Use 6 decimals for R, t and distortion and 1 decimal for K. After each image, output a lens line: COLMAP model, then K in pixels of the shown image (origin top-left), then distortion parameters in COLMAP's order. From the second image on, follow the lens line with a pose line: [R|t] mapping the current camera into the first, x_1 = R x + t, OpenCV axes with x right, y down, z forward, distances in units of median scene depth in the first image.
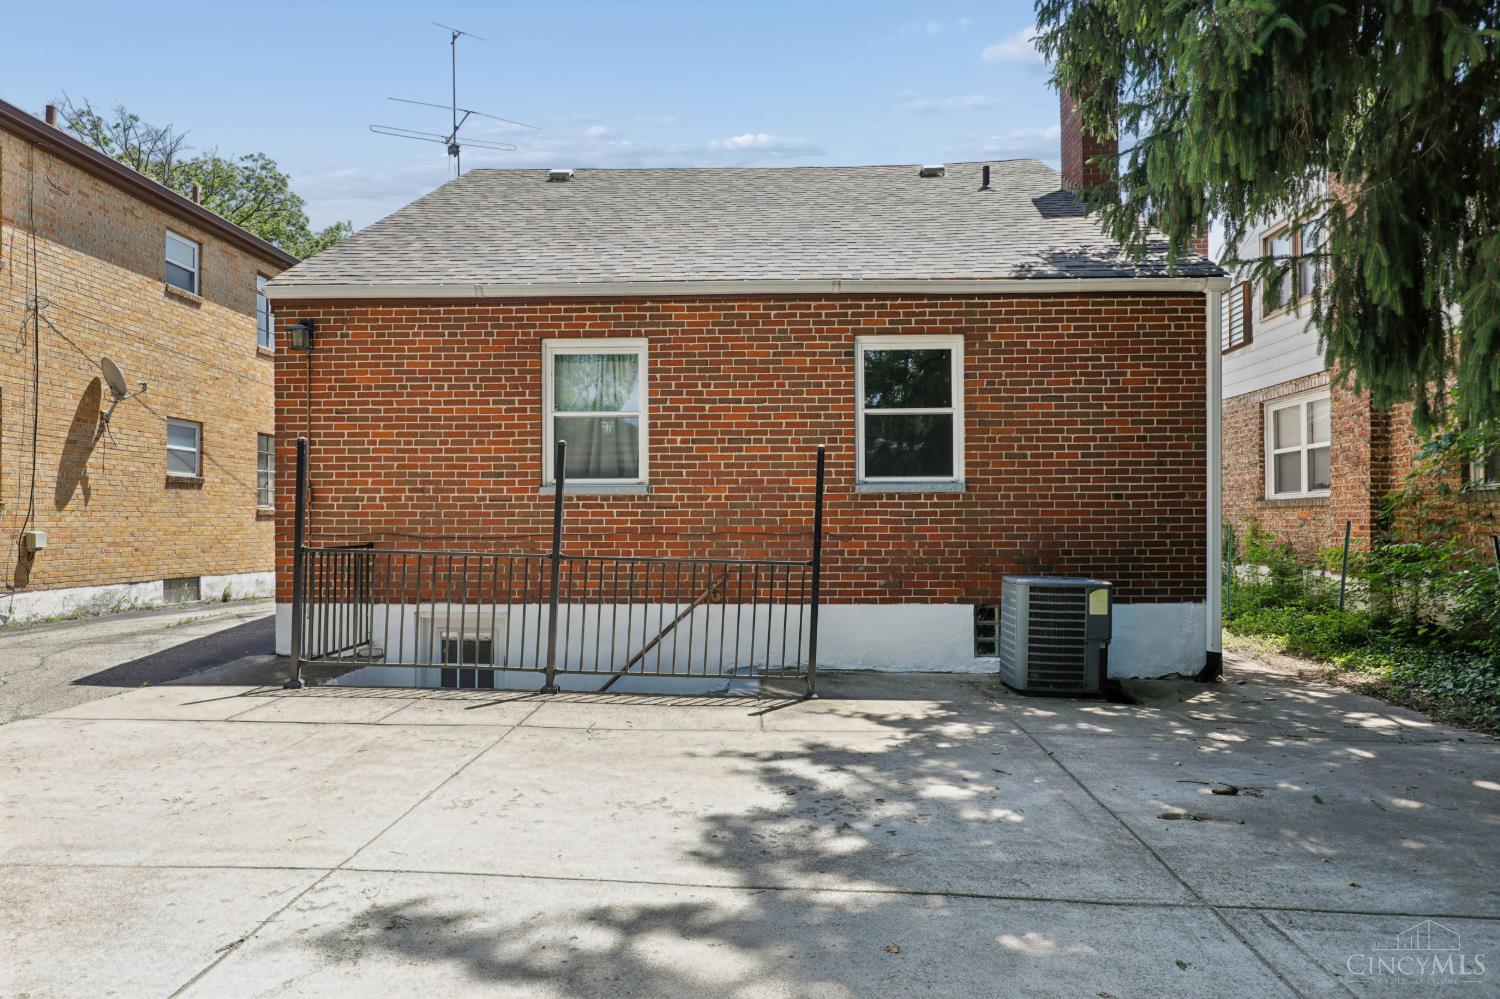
lens RADIAL K [[894.2, 0, 746.8], [0, 894.2, 510.9], [0, 0, 1]] dist [-0.001656, -0.000240]
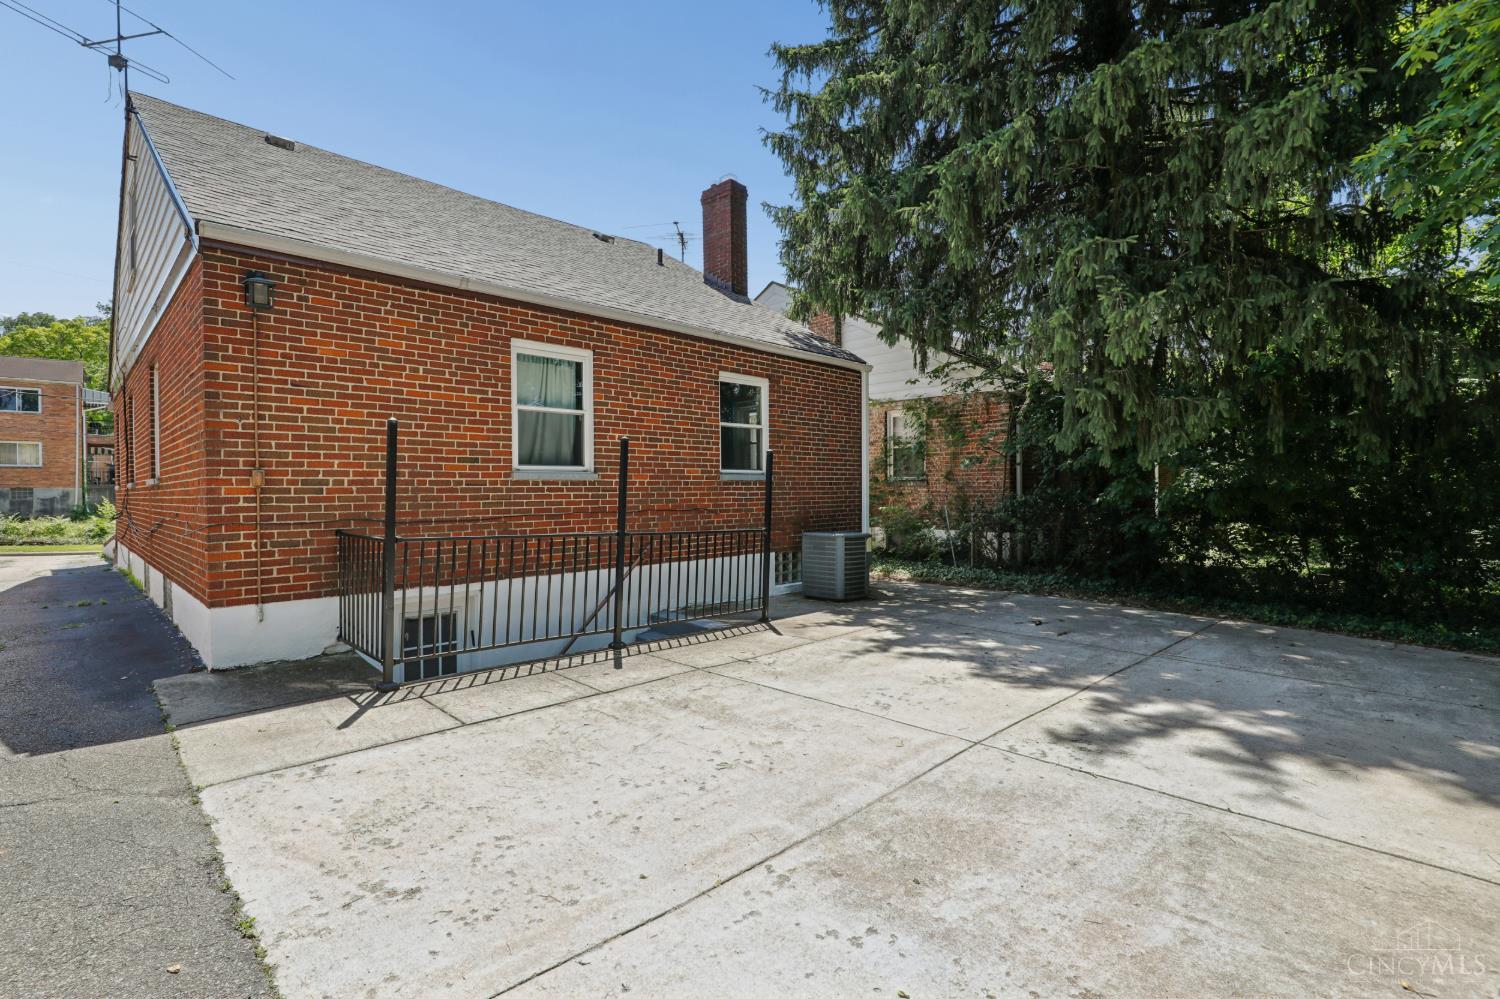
lens RADIAL K [[701.2, 0, 747.9], [0, 701.2, 488.1], [0, 0, 1]] dist [-0.030107, 0.003652]
pose [[0.665385, -0.001235, 0.746499, -0.677506], [-0.008410, 0.999923, 0.009151, -0.017871], [-0.746453, -0.012367, 0.665324, 0.211102]]
